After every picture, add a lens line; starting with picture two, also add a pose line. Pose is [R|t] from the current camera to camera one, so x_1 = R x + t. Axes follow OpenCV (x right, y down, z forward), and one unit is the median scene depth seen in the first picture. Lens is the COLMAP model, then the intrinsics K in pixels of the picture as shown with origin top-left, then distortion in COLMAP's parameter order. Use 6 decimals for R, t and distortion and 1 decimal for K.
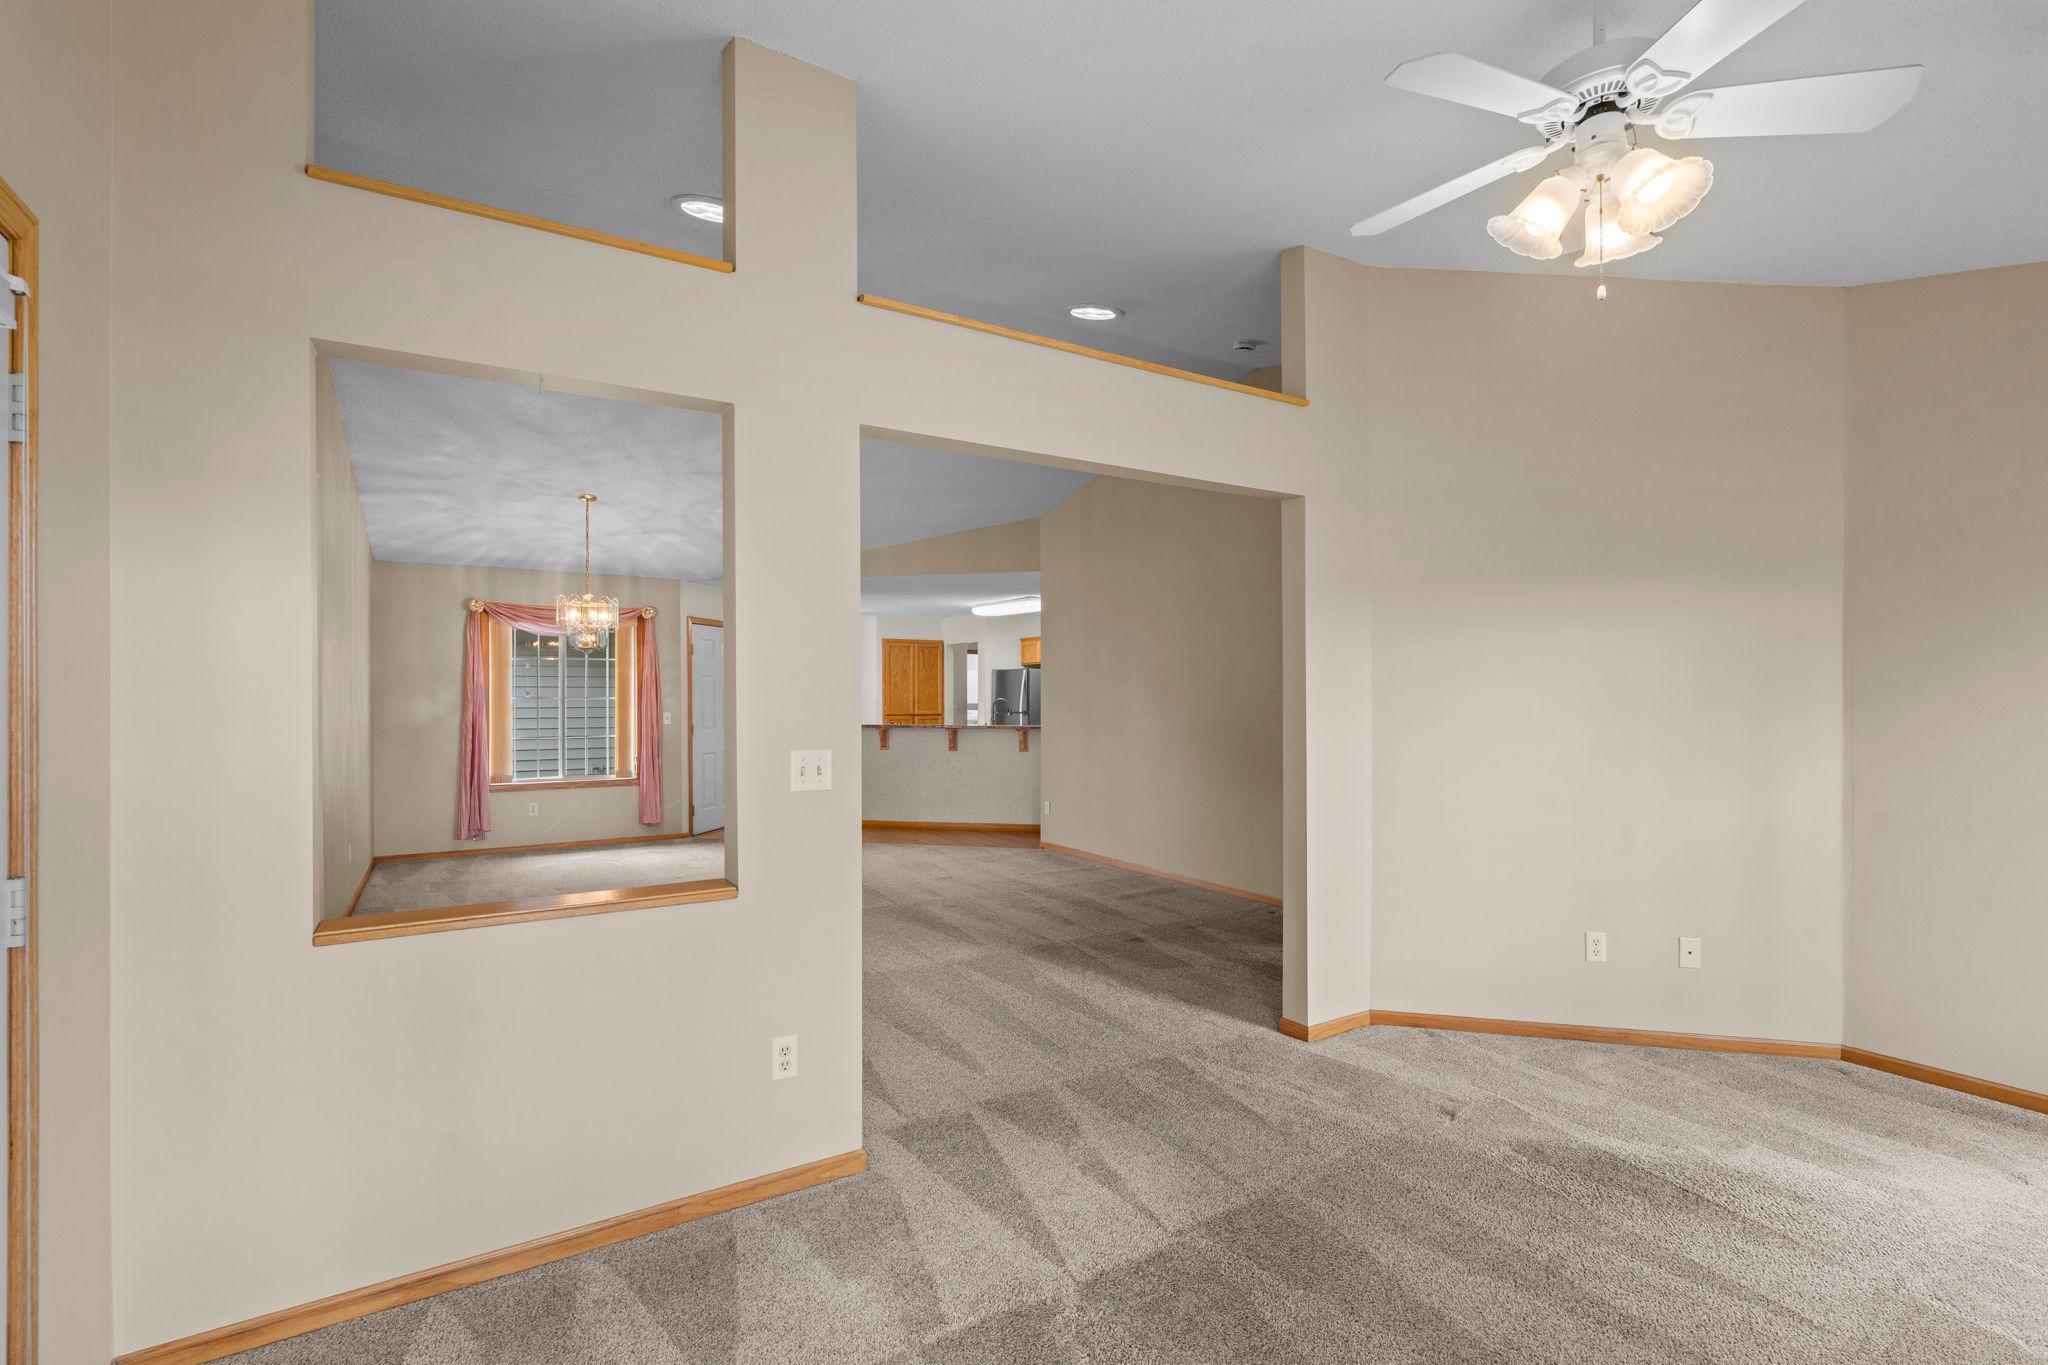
lens RADIAL K [[930.2, 0, 1023.4], [0, 930.2, 691.3], [0, 0, 1]] dist [-0.002808, 0.000406]
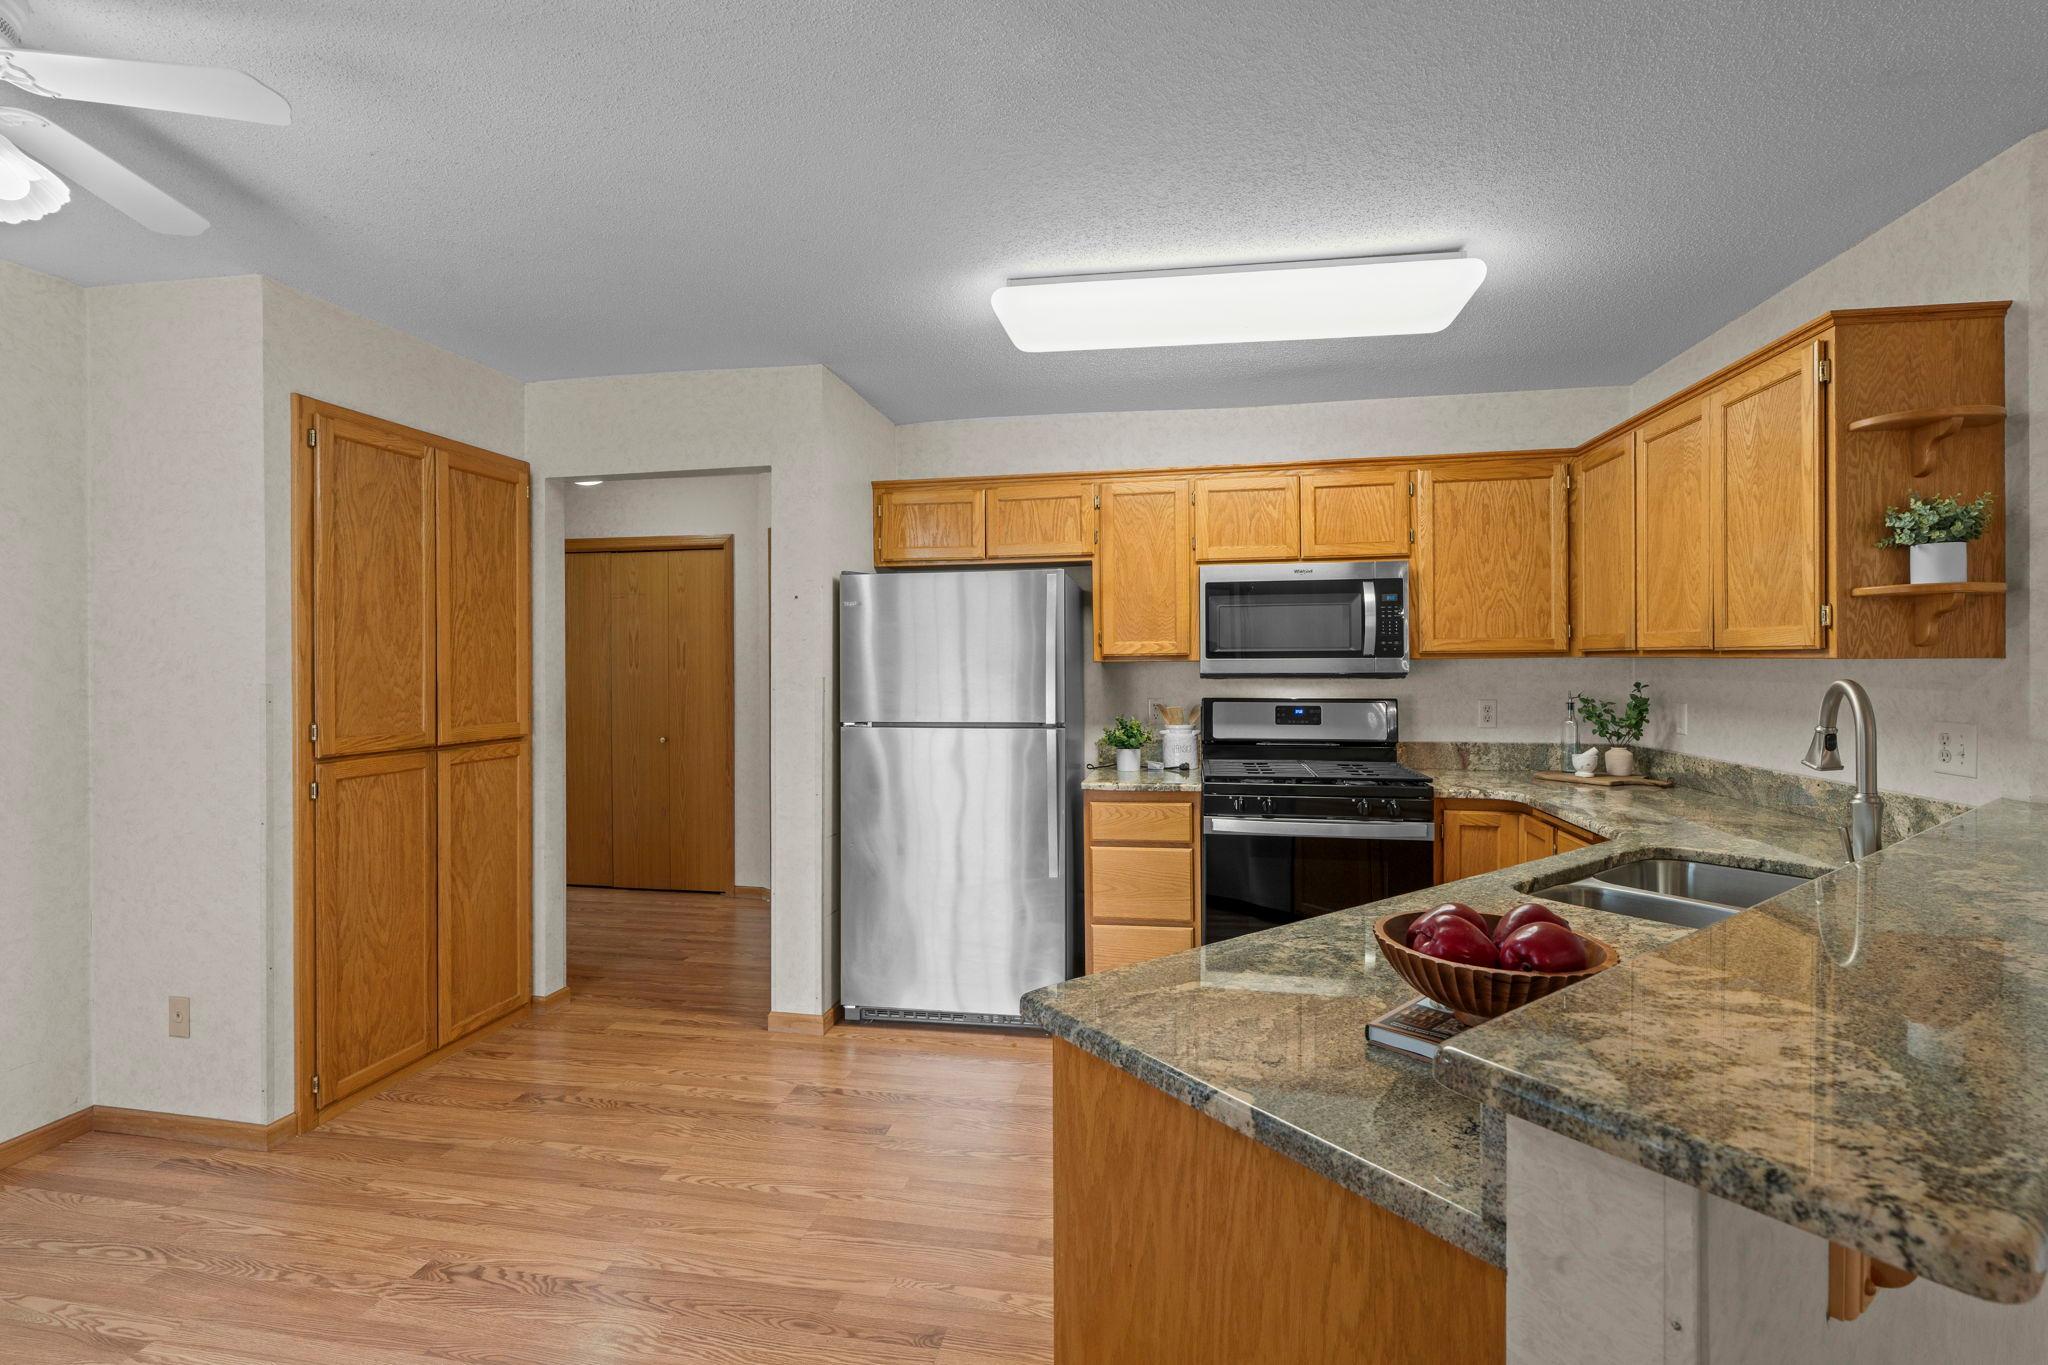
lens RADIAL K [[930.2, 0, 1025.9], [0, 930.2, 665.8], [0, 0, 1]] dist [-0.002808, 0.000406]
pose [[0.672886, -0.002011, 0.739743, -0.288857], [-0.002103, 0.999987, 0.004632, 0.004642], [-0.739743, -0.004672, 0.672873, 1.088784]]
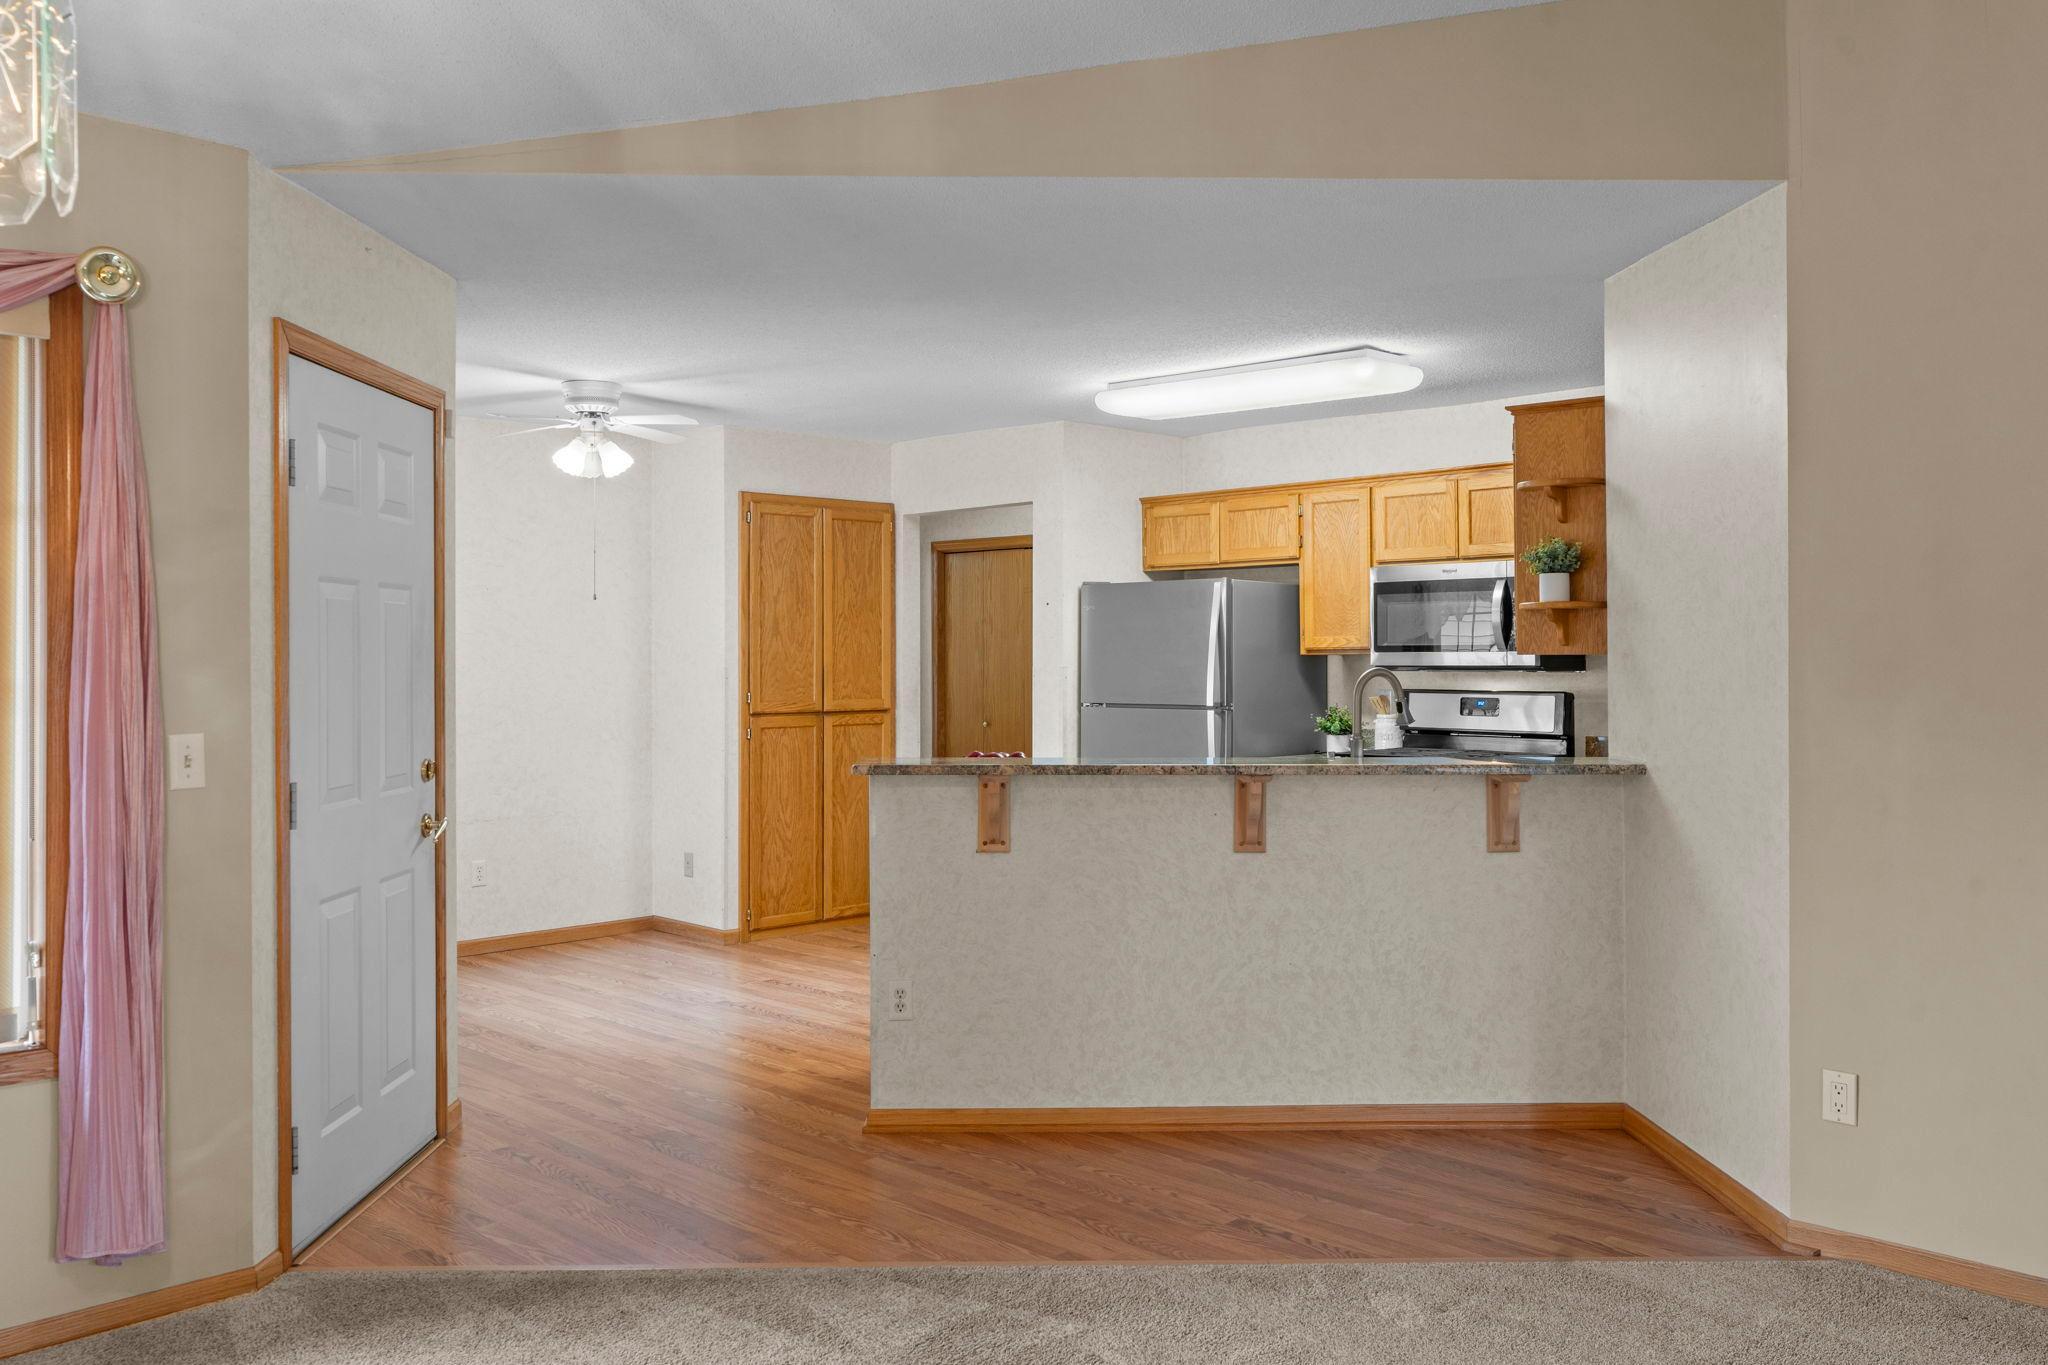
lens RADIAL K [[1645.3, 0, 1017.1], [0, 1645.3, 641.3], [0, 0, 1]] dist [0.014154, 0.004368]
pose [[0.974191, 0.002800, 0.225707, -0.279455], [-0.001965, 0.999990, -0.003924, 0.001430], [-0.225716, 0.003379, 0.974187, 0.569445]]
